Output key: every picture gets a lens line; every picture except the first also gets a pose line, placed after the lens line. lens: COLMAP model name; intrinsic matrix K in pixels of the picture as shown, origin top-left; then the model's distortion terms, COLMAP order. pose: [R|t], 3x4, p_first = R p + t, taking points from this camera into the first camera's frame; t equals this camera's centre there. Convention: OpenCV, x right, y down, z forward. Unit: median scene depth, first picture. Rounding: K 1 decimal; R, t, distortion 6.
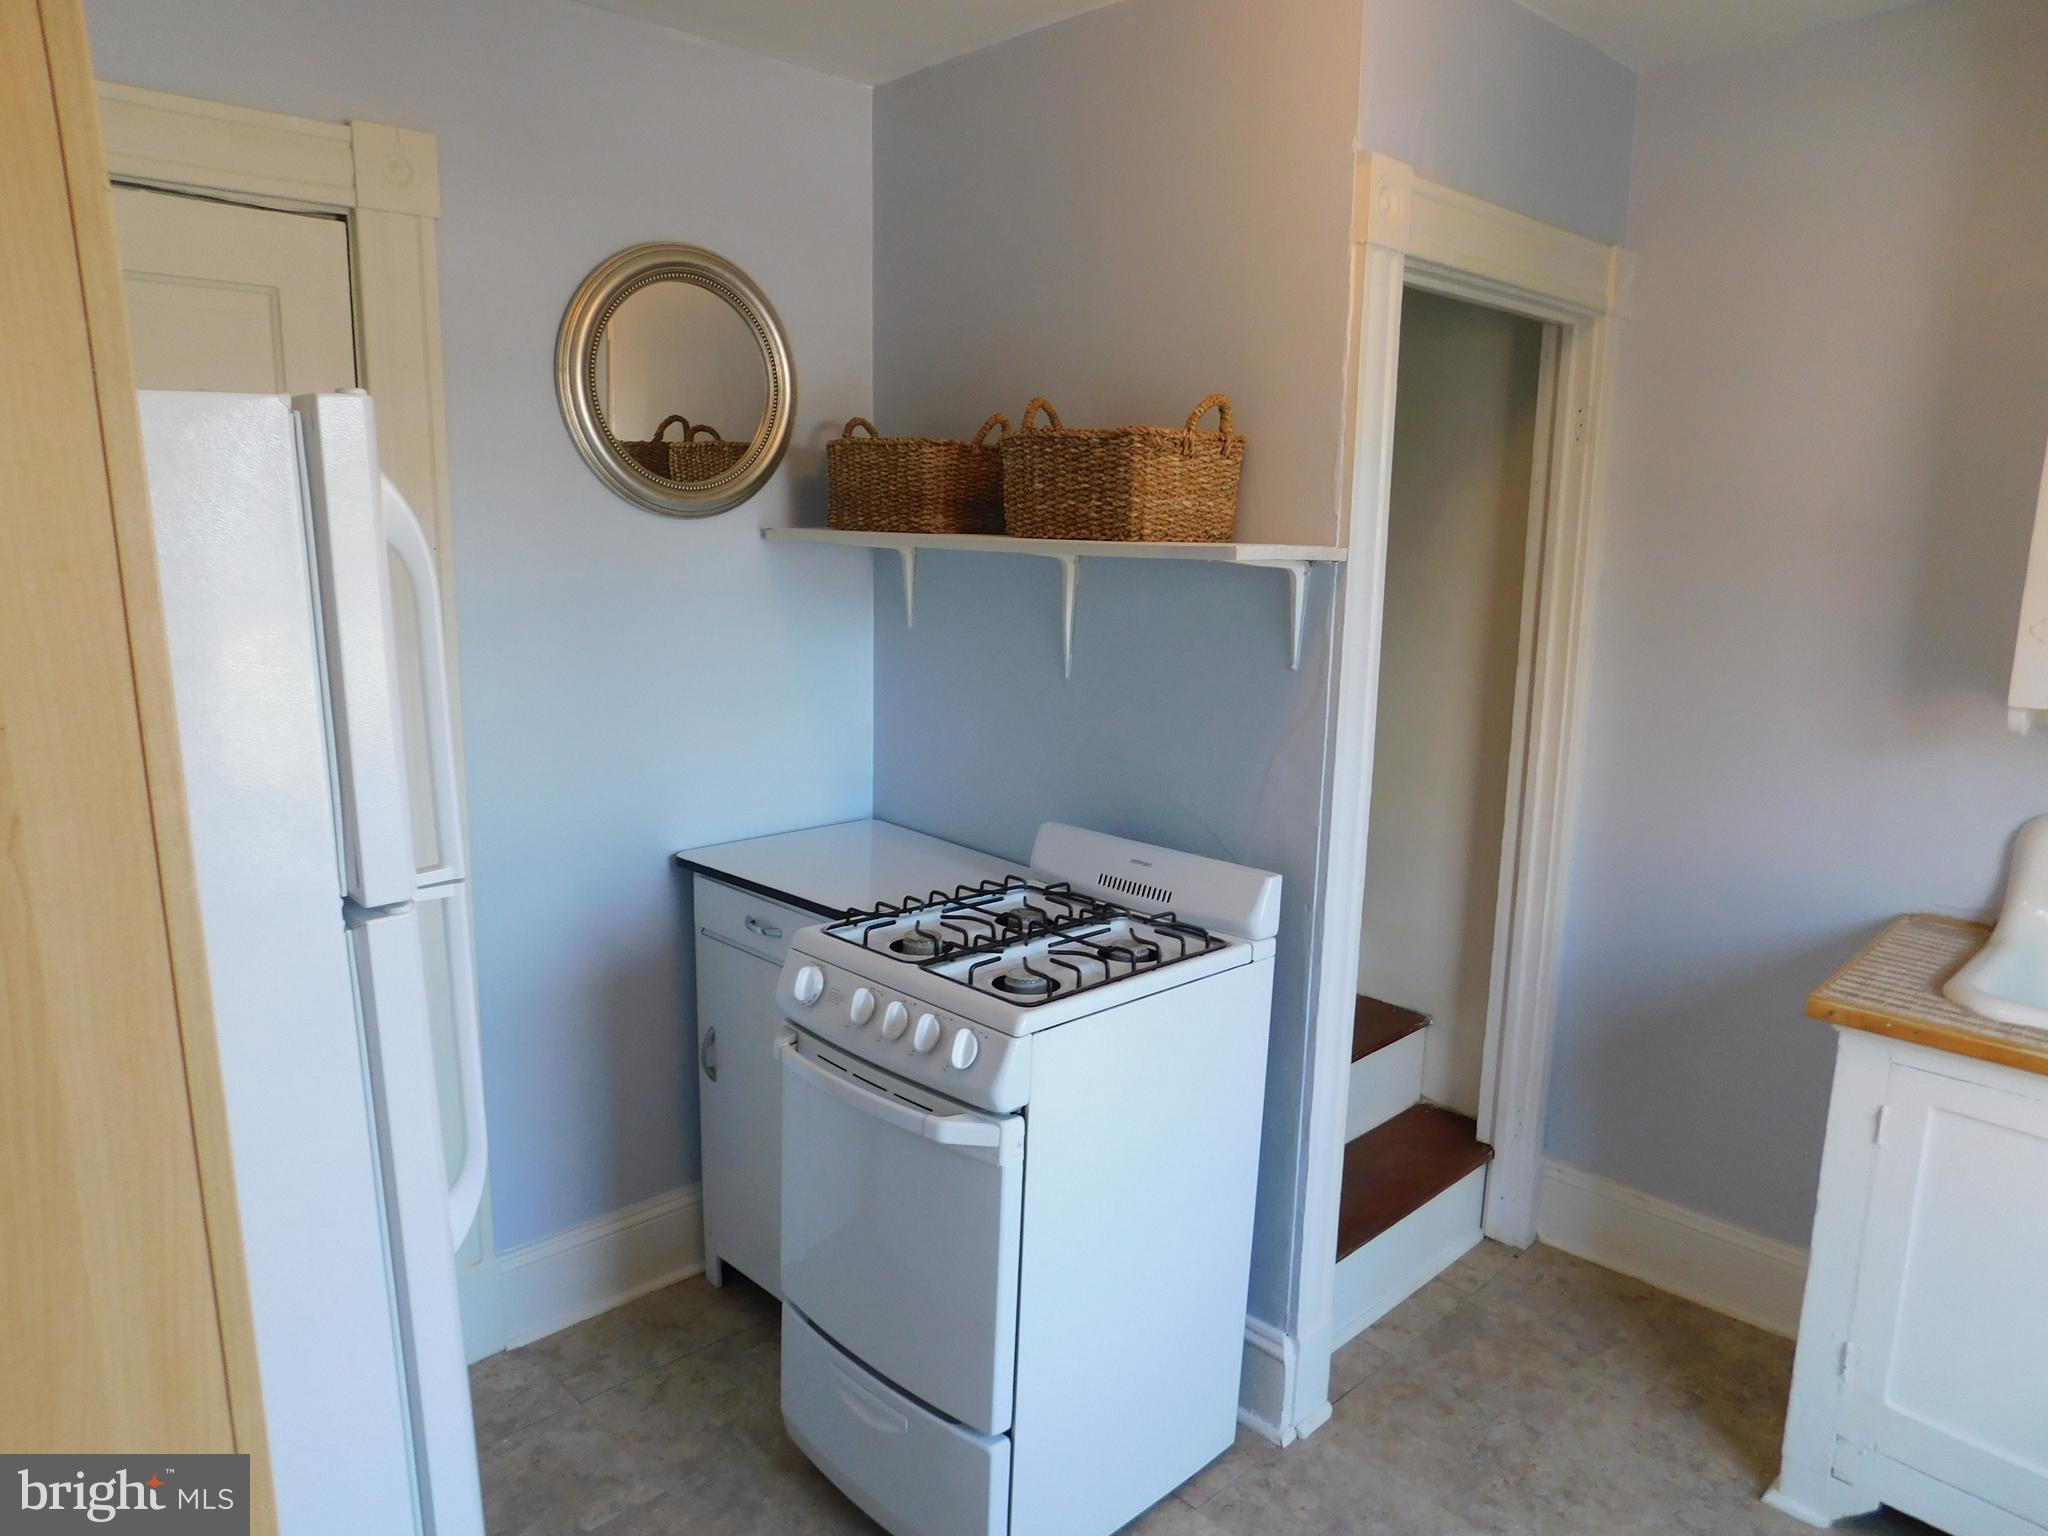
lens RADIAL K [[1364.5, 0, 1024.0], [0, 1364.5, 768.0], [0, 0, 1]] dist [-0.072961, 0.059338]
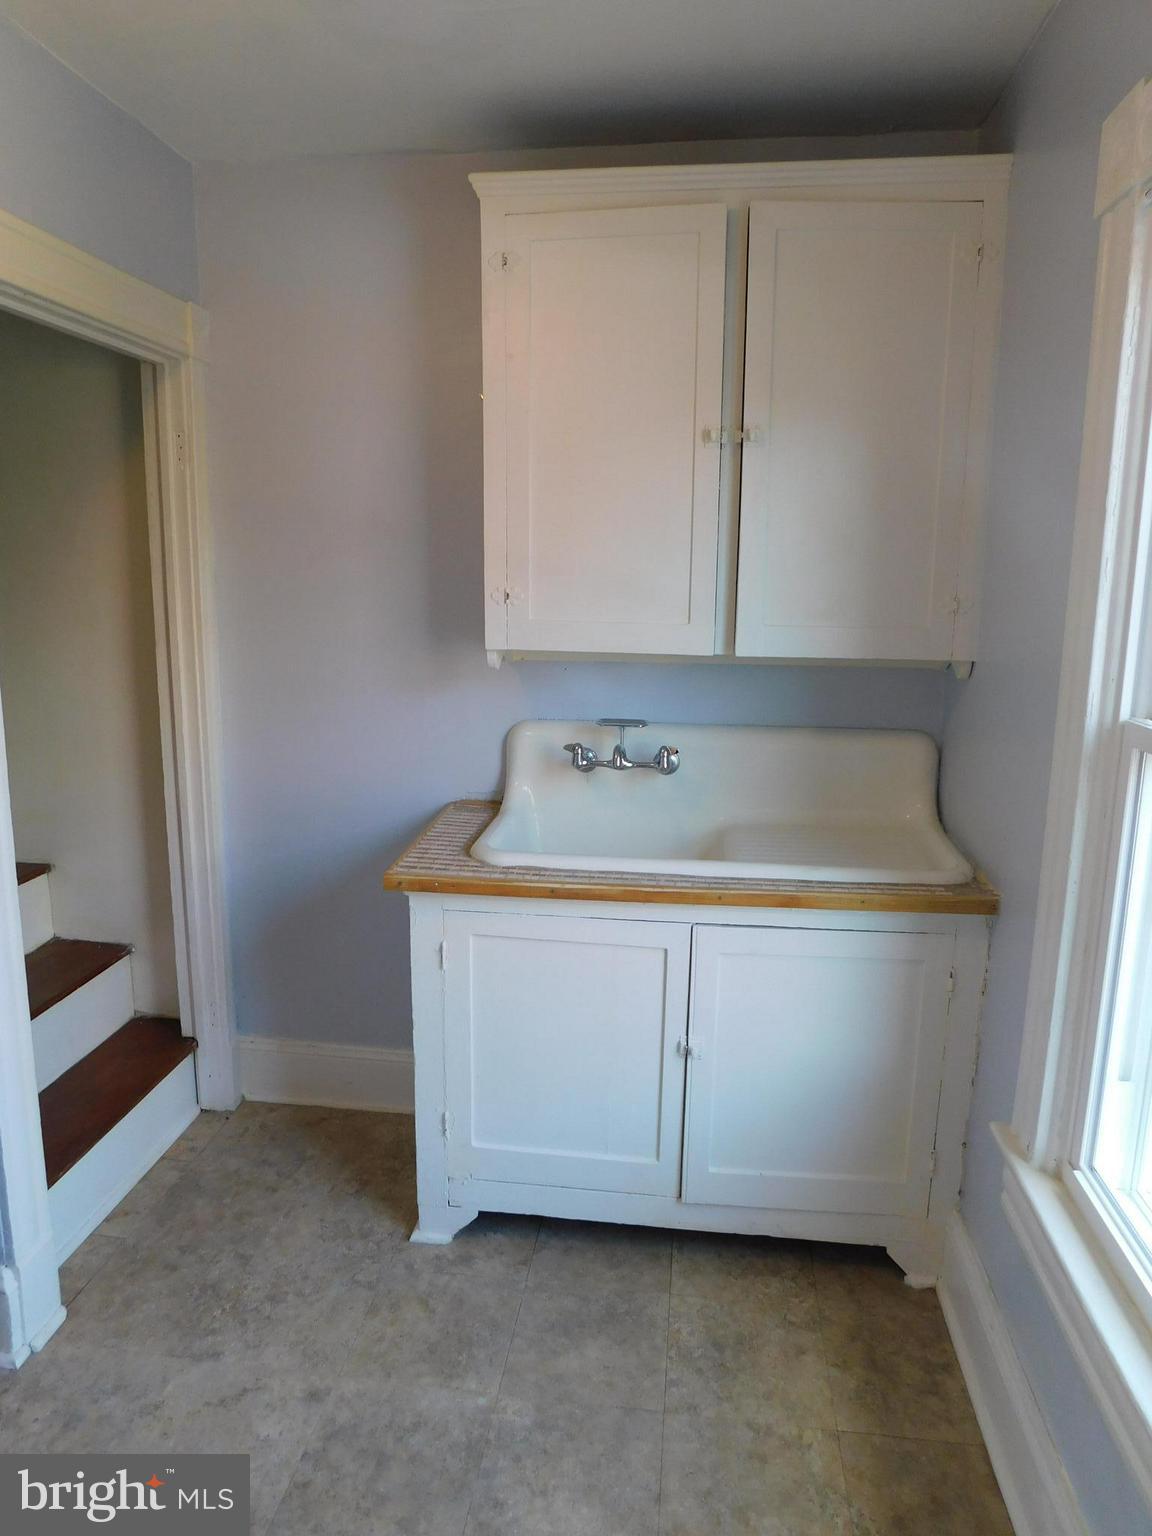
lens RADIAL K [[1023.4, 0, 576.0], [0, 1023.4, 768.0], [0, 0, 1]] dist [-0.072961, 0.059338]
pose [[0.780570, -0.129641, 0.611477, 0.108503], [0.112007, 0.991431, 0.067217, 0.015680], [-0.614951, 0.016022, 0.788402, 0.065409]]
